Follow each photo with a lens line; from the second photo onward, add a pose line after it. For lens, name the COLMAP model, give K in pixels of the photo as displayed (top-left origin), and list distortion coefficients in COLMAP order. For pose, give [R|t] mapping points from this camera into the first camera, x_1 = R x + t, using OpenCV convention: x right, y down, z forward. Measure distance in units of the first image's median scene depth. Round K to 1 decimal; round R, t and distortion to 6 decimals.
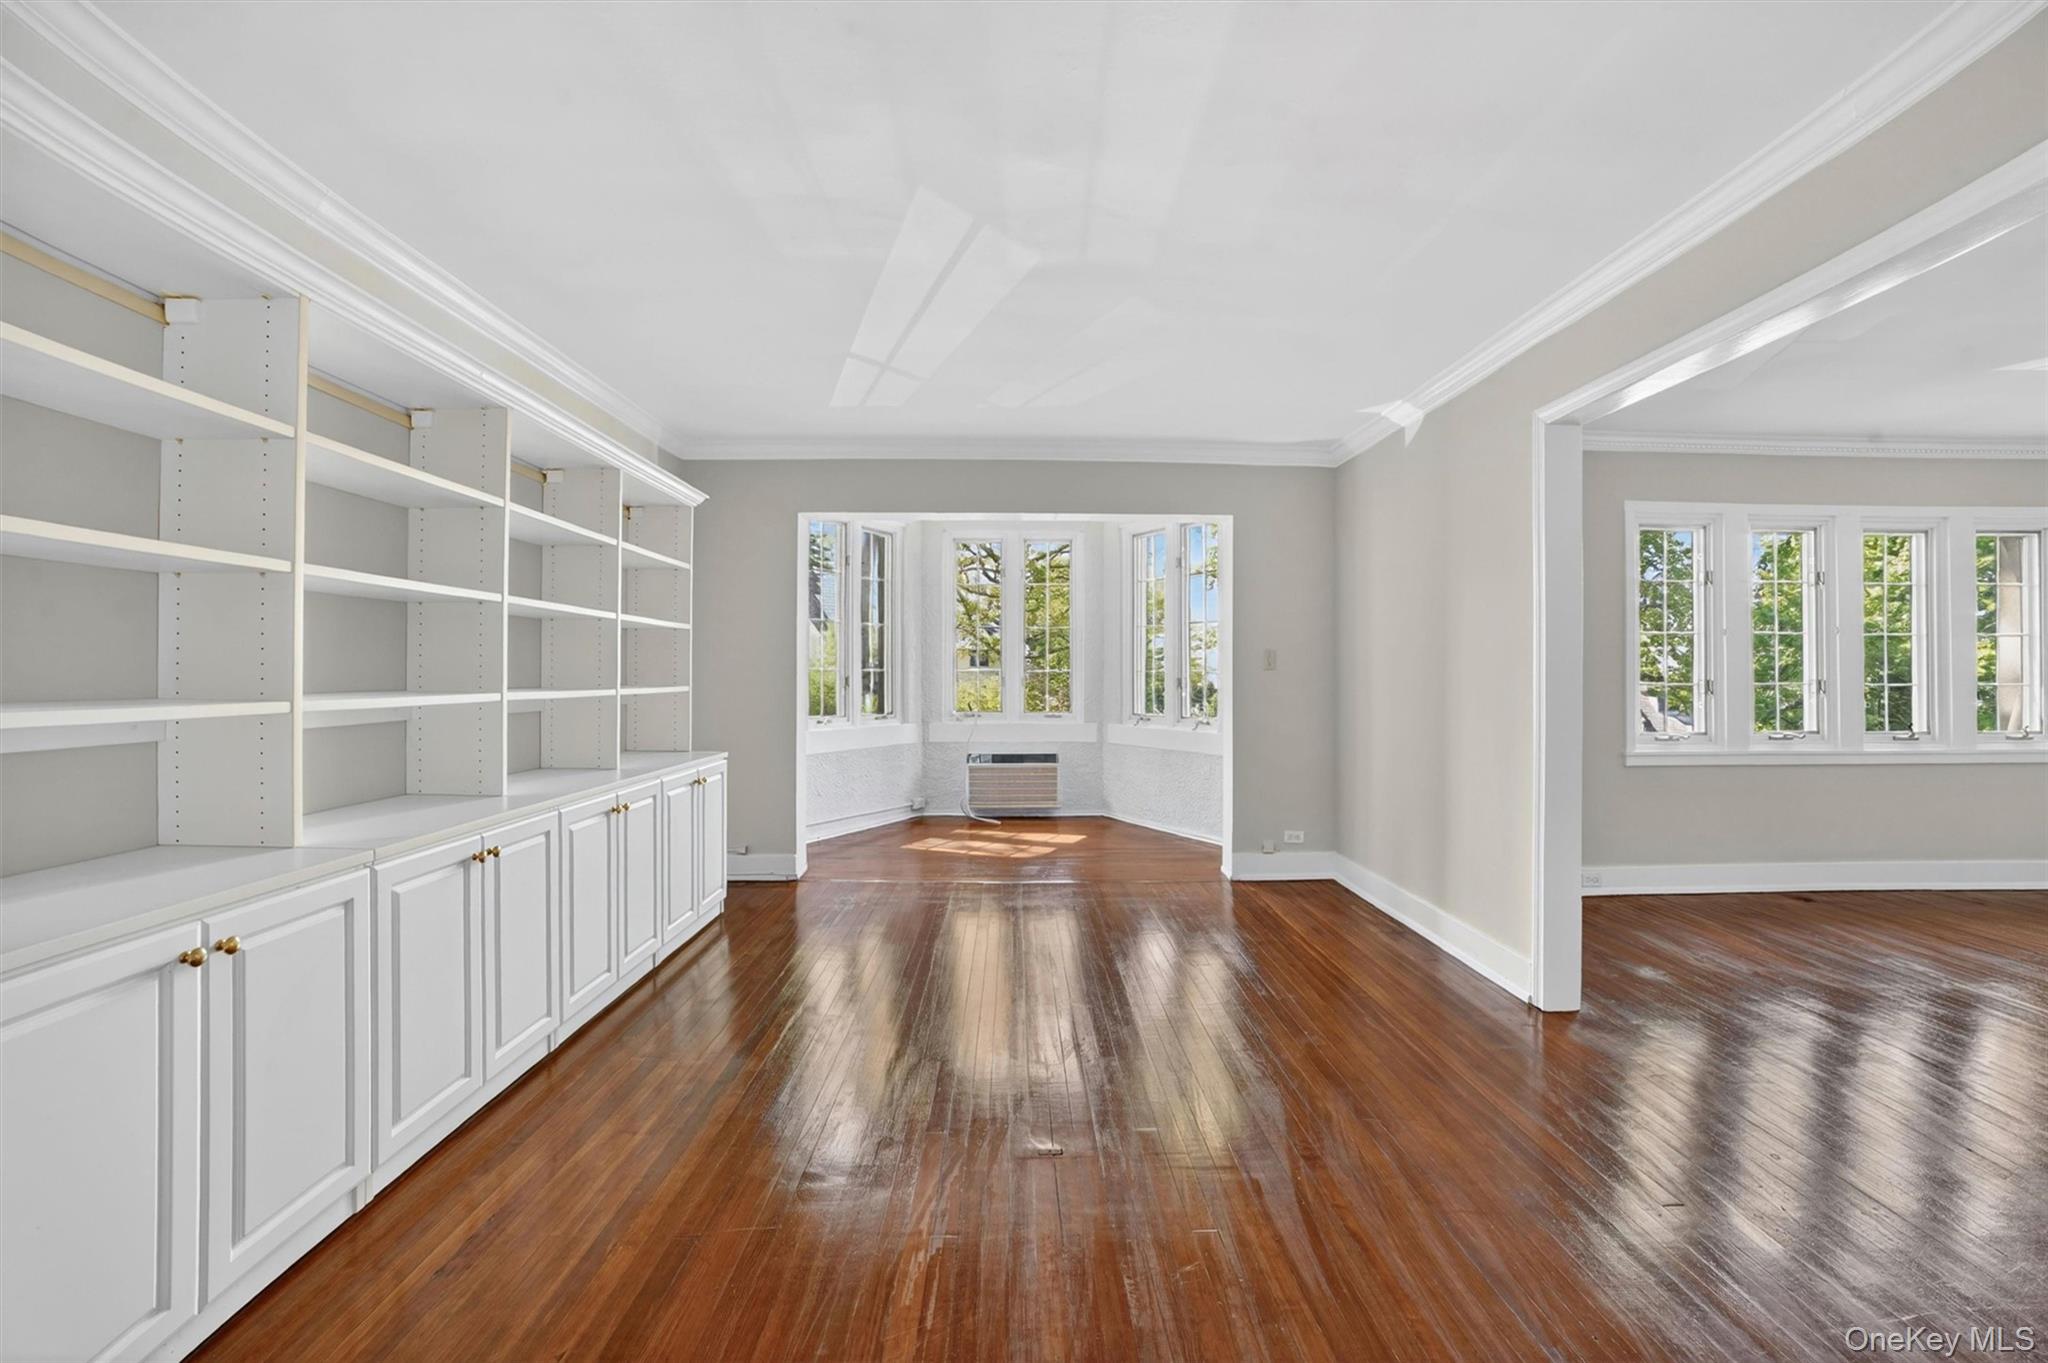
lens RADIAL K [[910.7, 0, 1021.9], [0, 910.7, 663.9], [0, 0, 1]] dist [-0.013793, 0.000127]
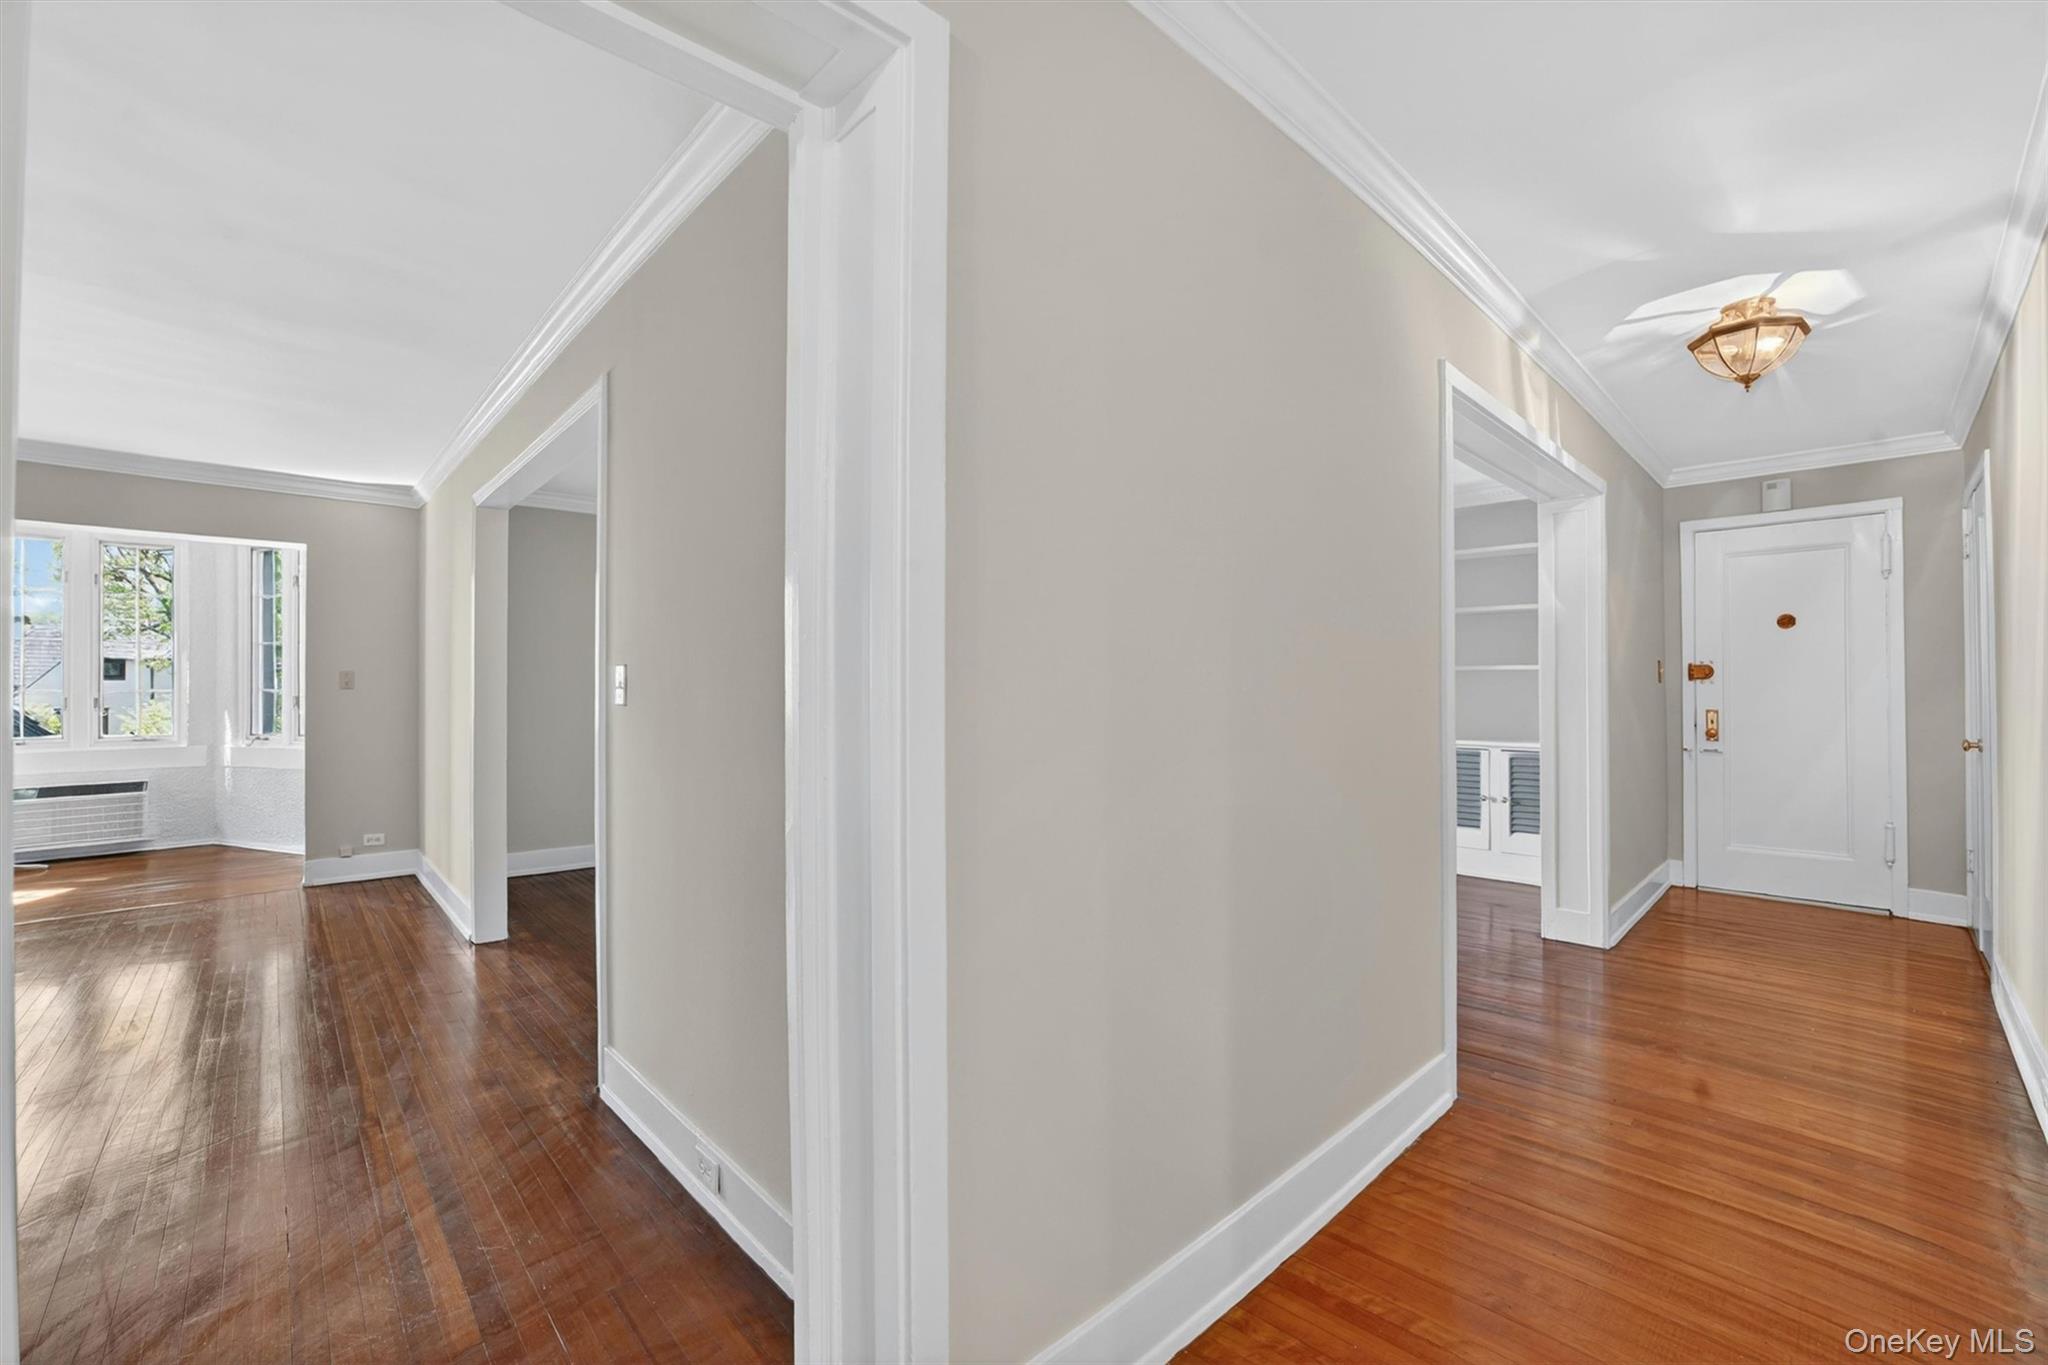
lens RADIAL K [[836.8, 0, 1023.6], [0, 836.8, 673.3], [0, 0, 1]] dist [0.001472, 0.000306]
pose [[0.786858, 0.002964, 0.617127, 0.290598], [0.002116, 0.999970, -0.007501, -0.004259], [-0.617130, 0.007208, 0.786828, -0.301247]]
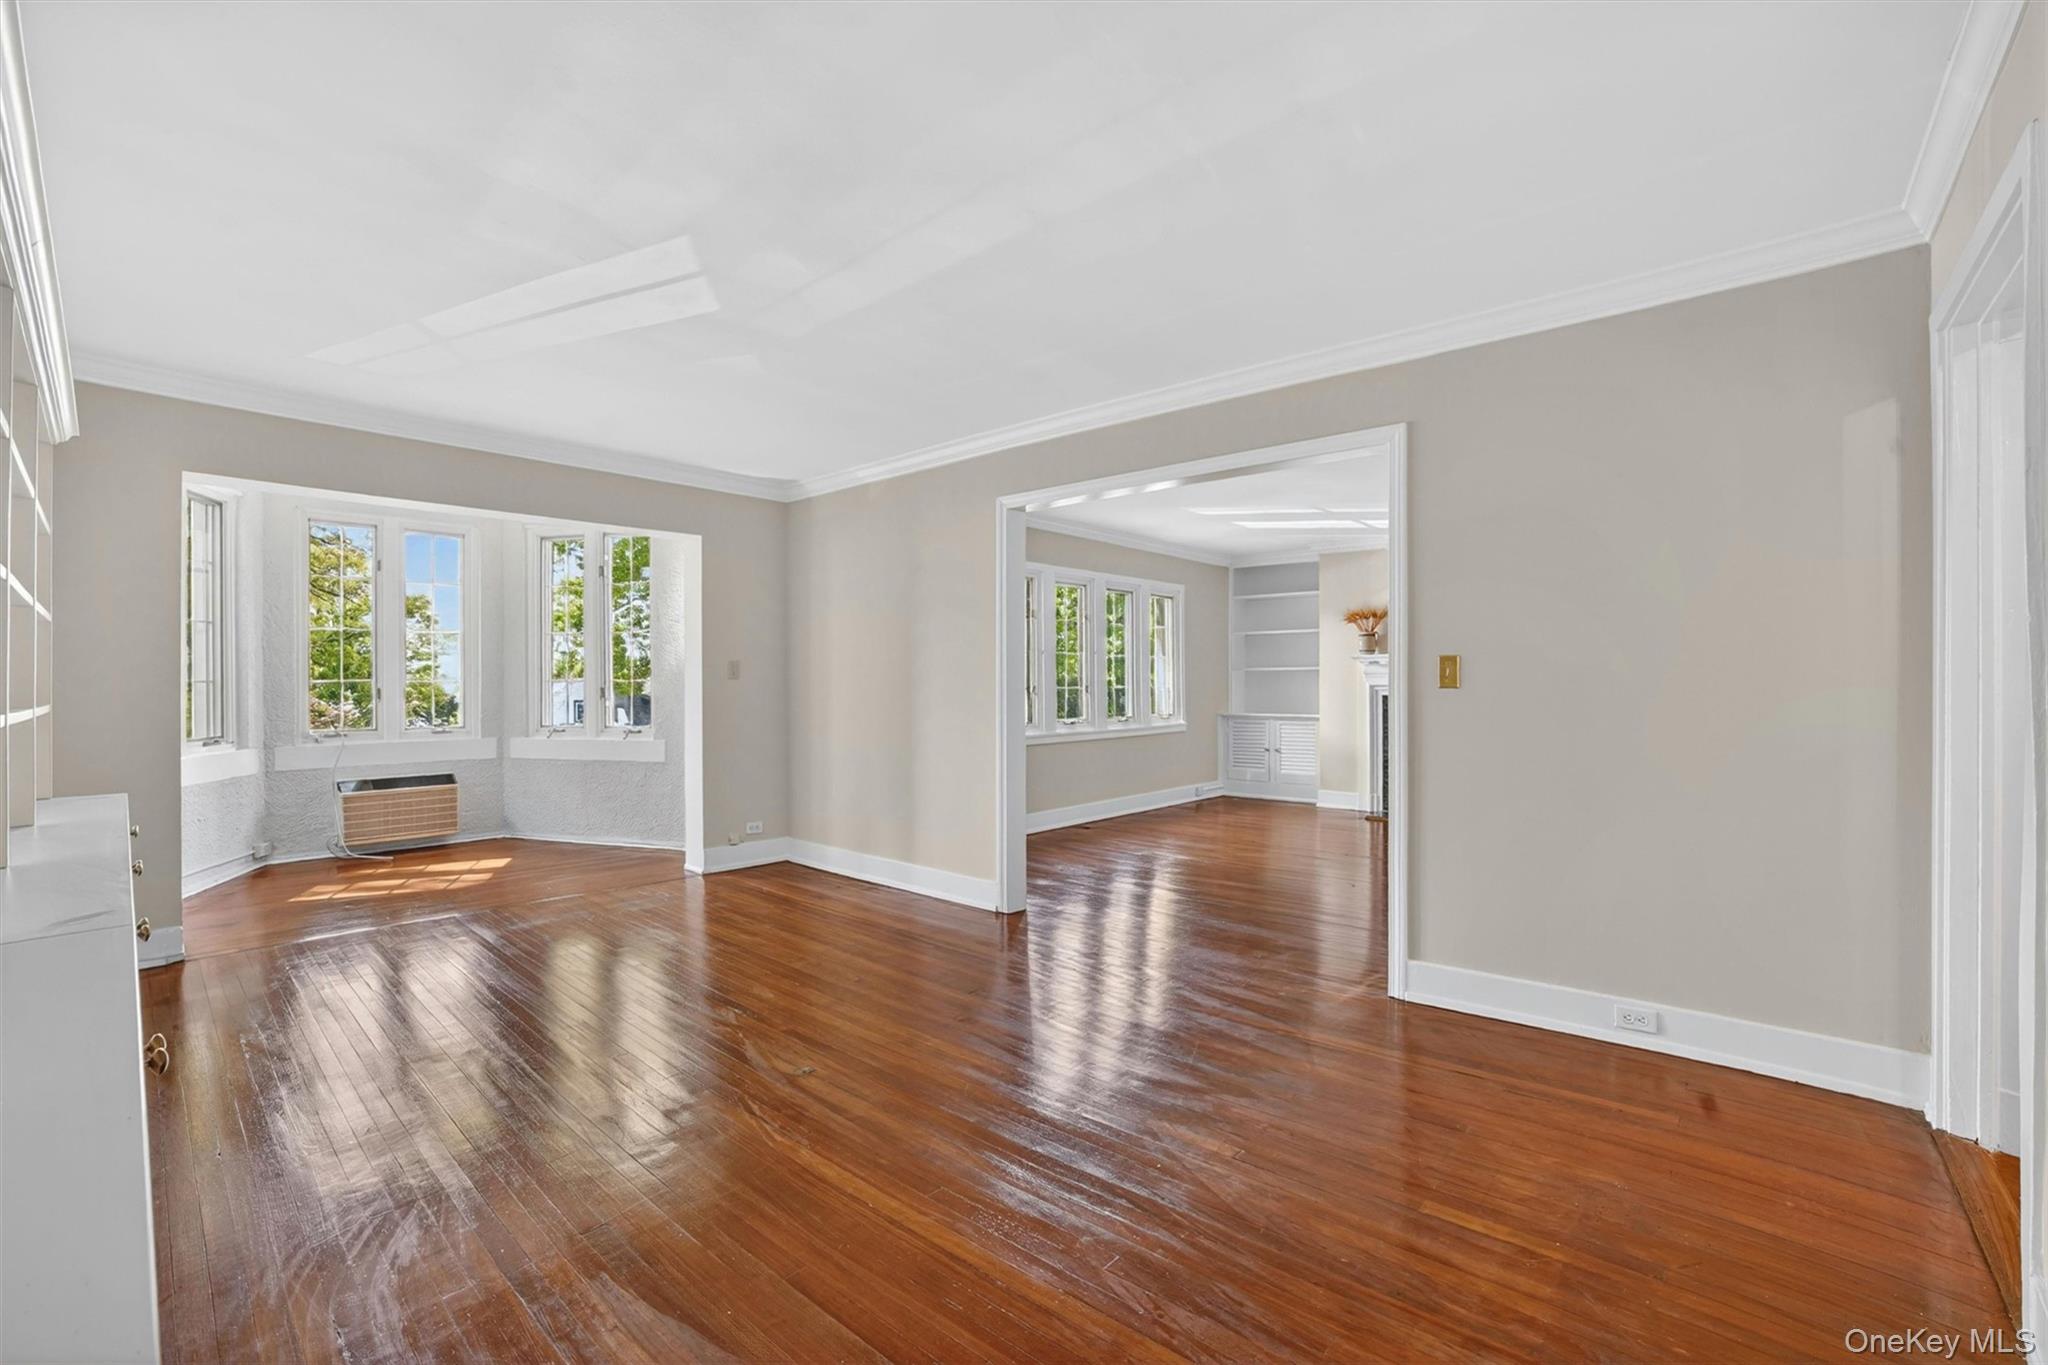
lens RADIAL K [[889.1, 0, 1024.0], [0, 889.1, 682.5], [0, 0, 1]] dist [-0.001428, 0.000013]
pose [[0.718286, -0.005423, 0.695727, -0.225221], [-0.001838, 0.999951, 0.009693, -0.000516], [-0.695746, -0.008241, 0.718241, -0.022504]]
